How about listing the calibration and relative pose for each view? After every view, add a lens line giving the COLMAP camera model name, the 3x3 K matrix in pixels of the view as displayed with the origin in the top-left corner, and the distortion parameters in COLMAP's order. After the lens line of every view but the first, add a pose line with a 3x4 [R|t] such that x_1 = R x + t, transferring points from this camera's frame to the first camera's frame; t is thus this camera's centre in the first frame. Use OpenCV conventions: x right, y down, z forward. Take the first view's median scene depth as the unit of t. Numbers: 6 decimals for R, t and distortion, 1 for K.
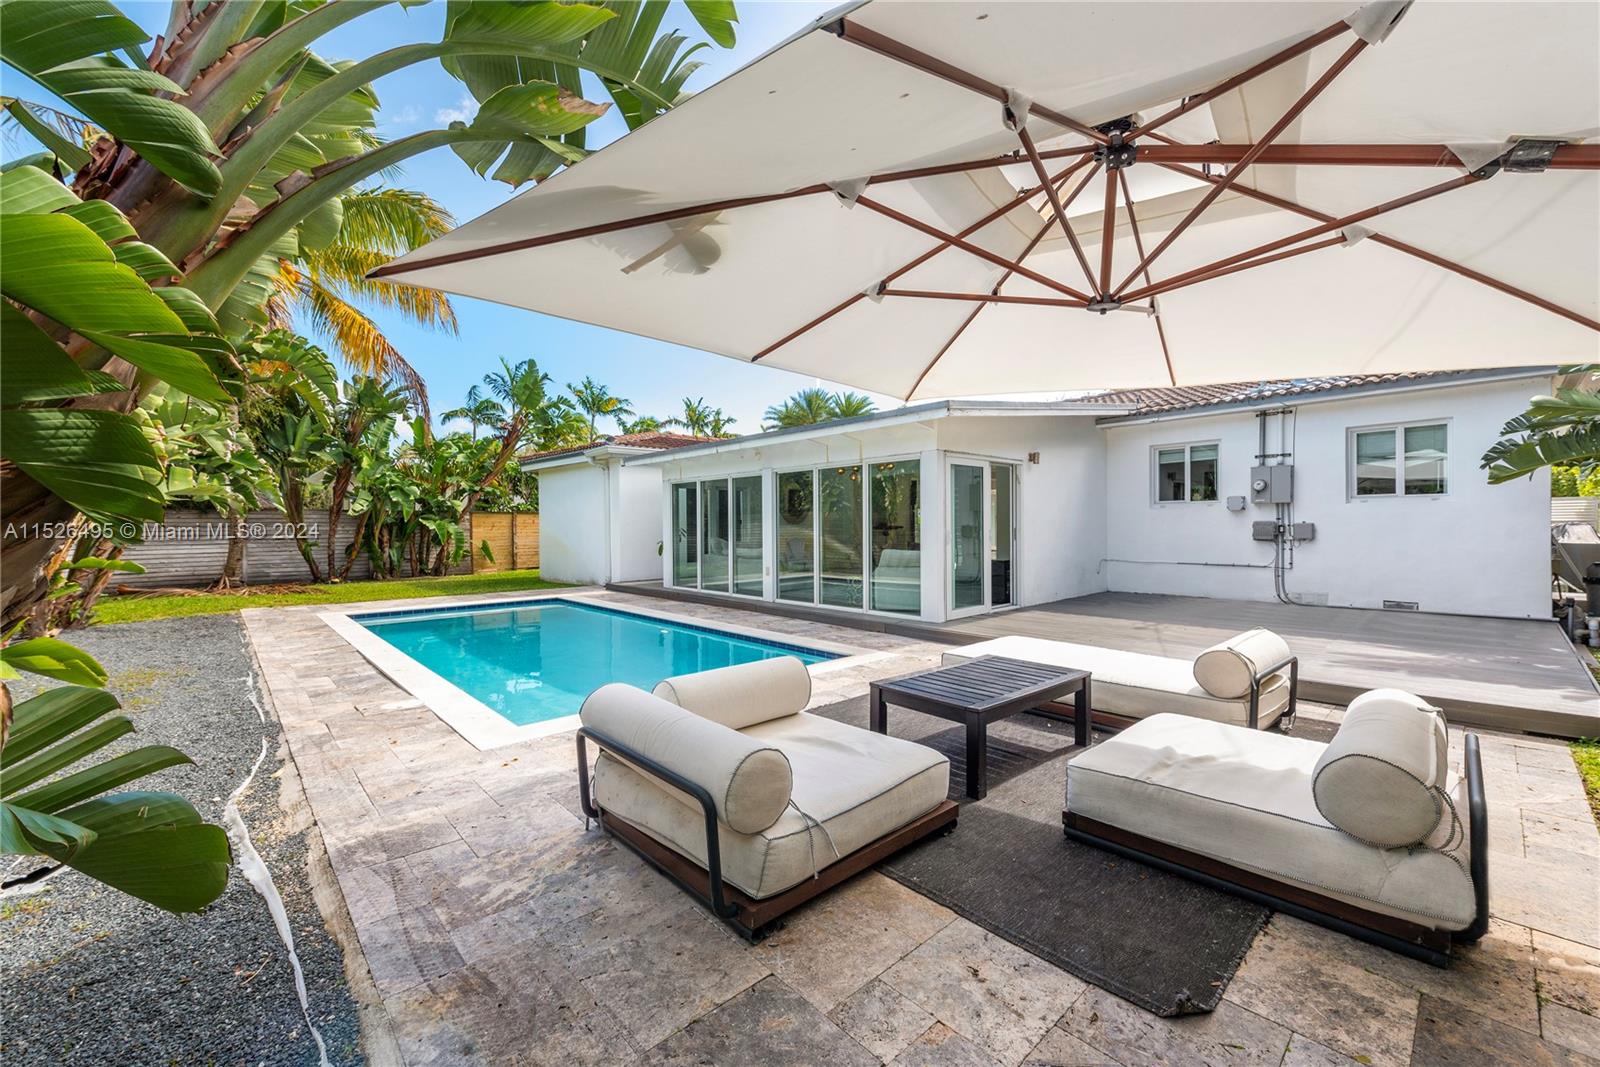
lens RADIAL K [[644.0, 0, 795.7], [0, 644.0, 527.8], [0, 0, 1]] dist [0.000834, -0.000002]
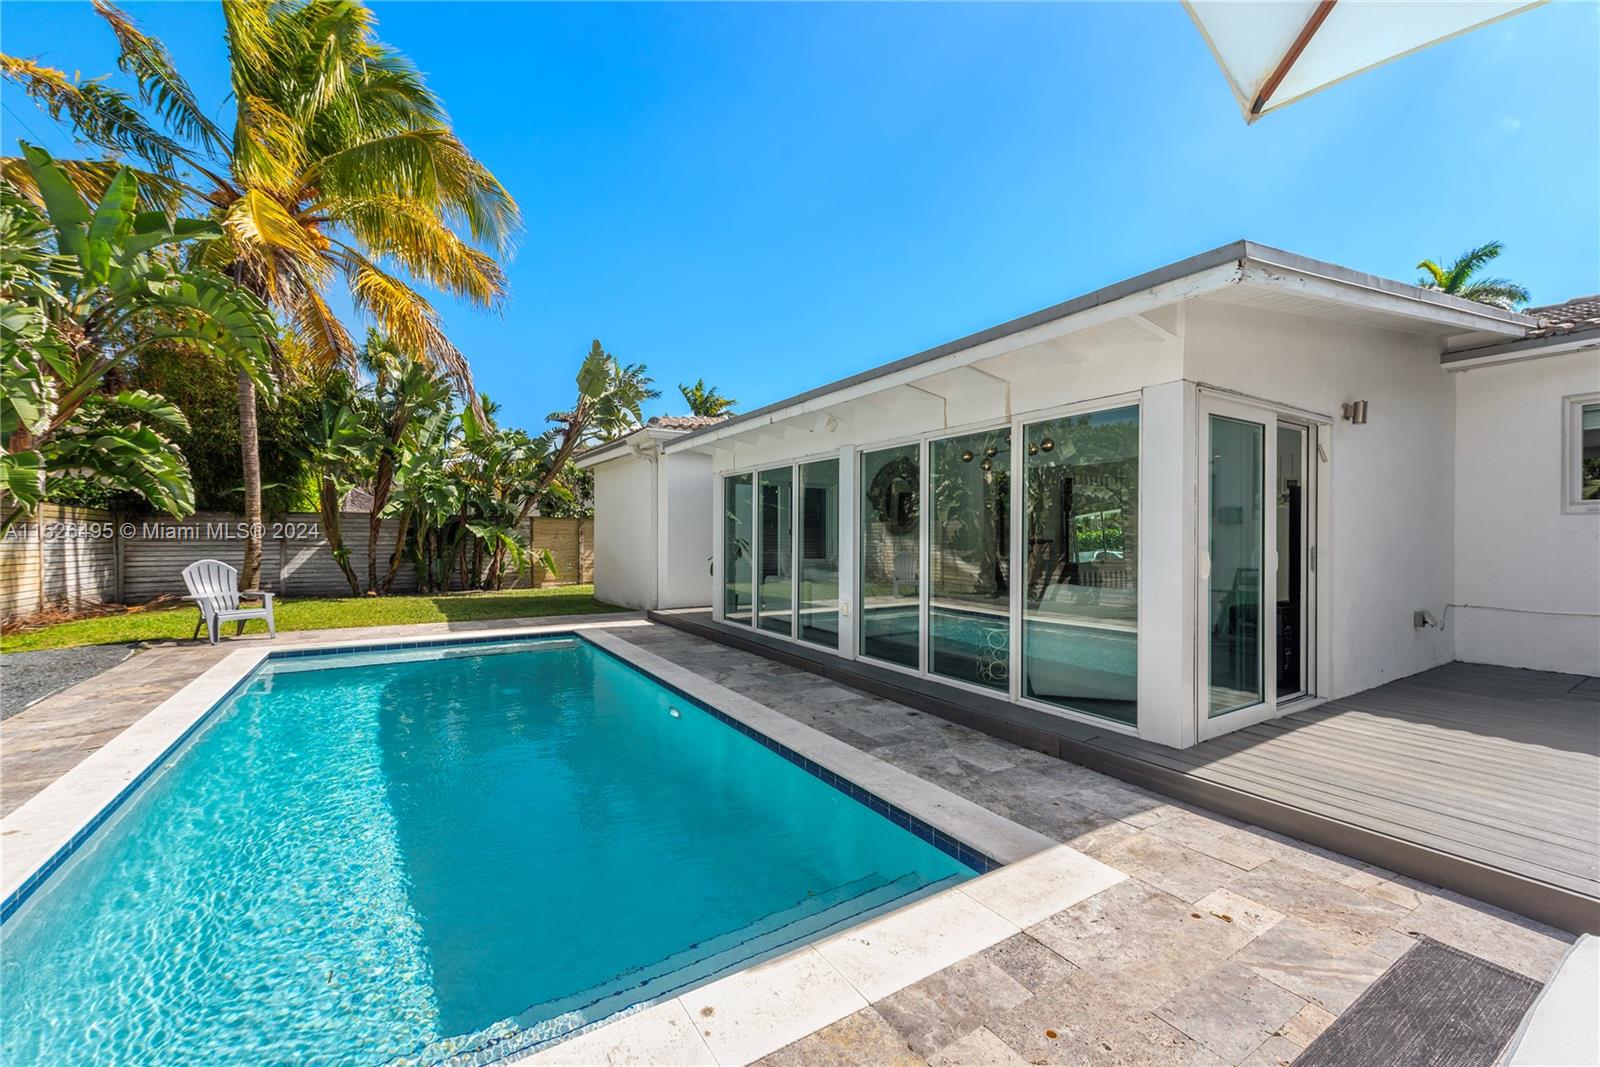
lens RADIAL K [[634.2, 0, 802.6], [0, 634.2, 535.5], [0, 0, 1]] dist [0.002096, -0.000141]
pose [[0.984040, 0.011124, -0.177599, 0.022116], [-0.011741, 0.999928, -0.002422, -0.002948], [0.177559, 0.004469, 0.984100, 0.360752]]
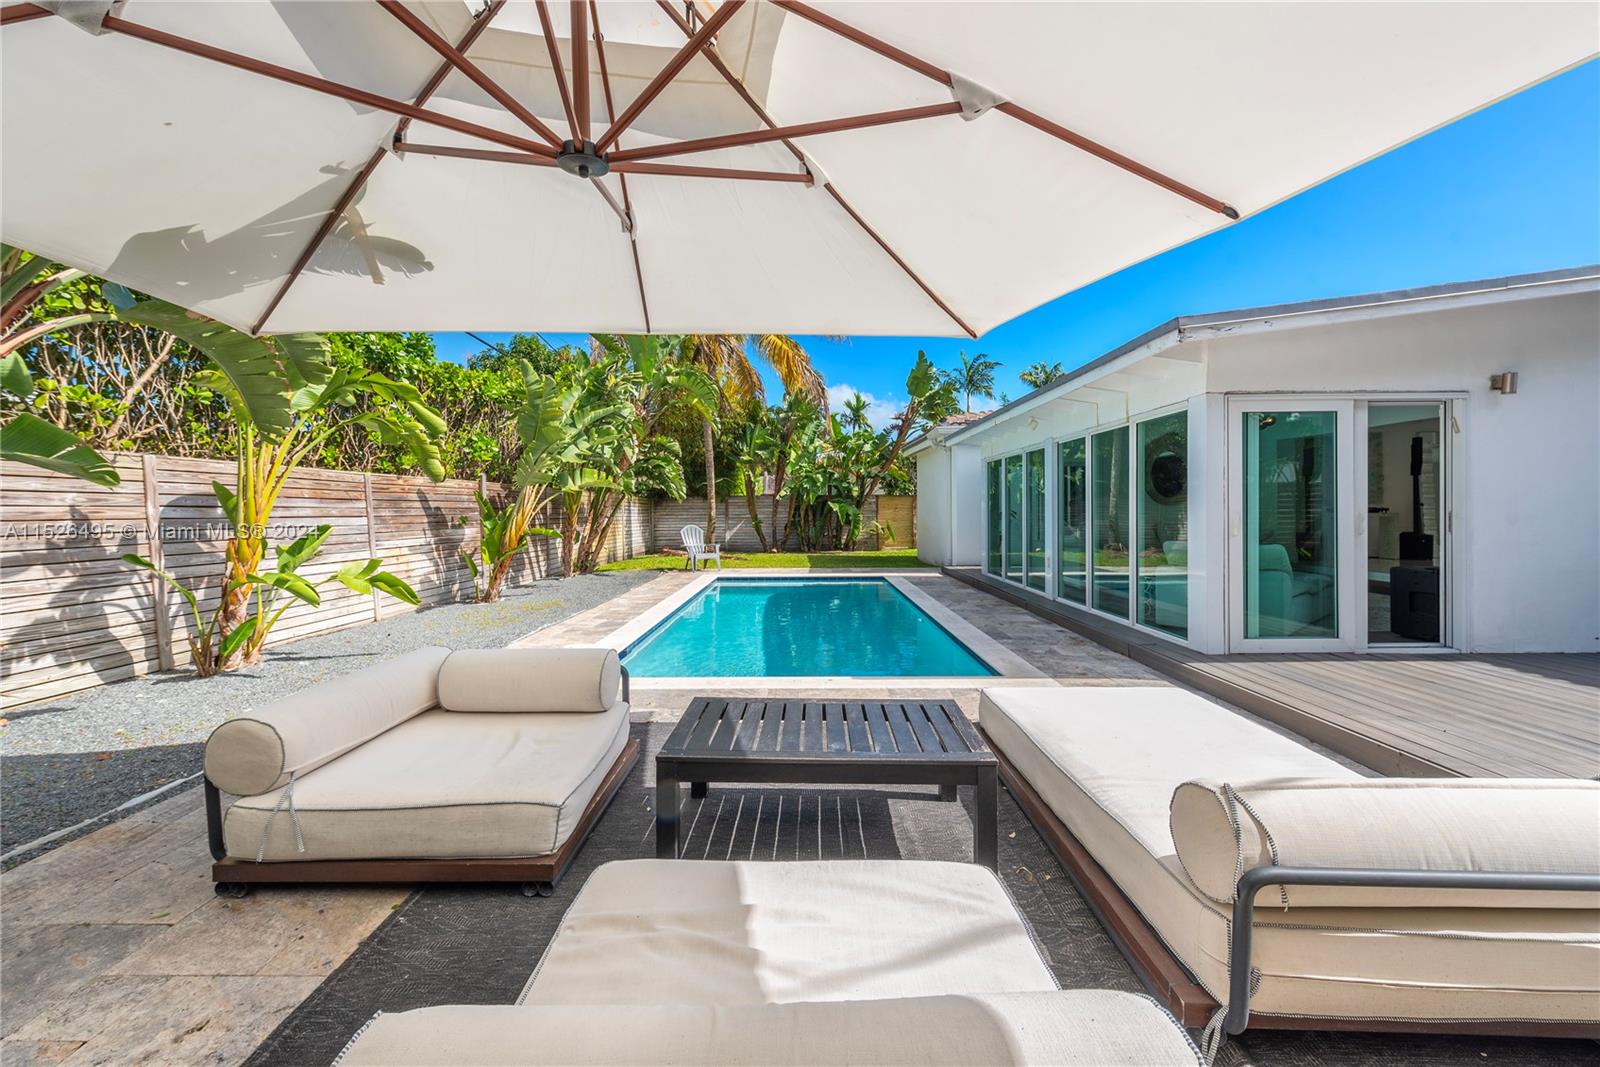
lens RADIAL K [[634.6, 0, 803.3], [0, 634.6, 508.9], [0, 0, 1]] dist [0.008489, -0.000585]
pose [[0.730350, 0.001713, -0.683071, 0.268215], [-0.002460, 0.999997, -0.000124, -0.001031], [0.683068, 0.001771, 0.730352, 0.171080]]
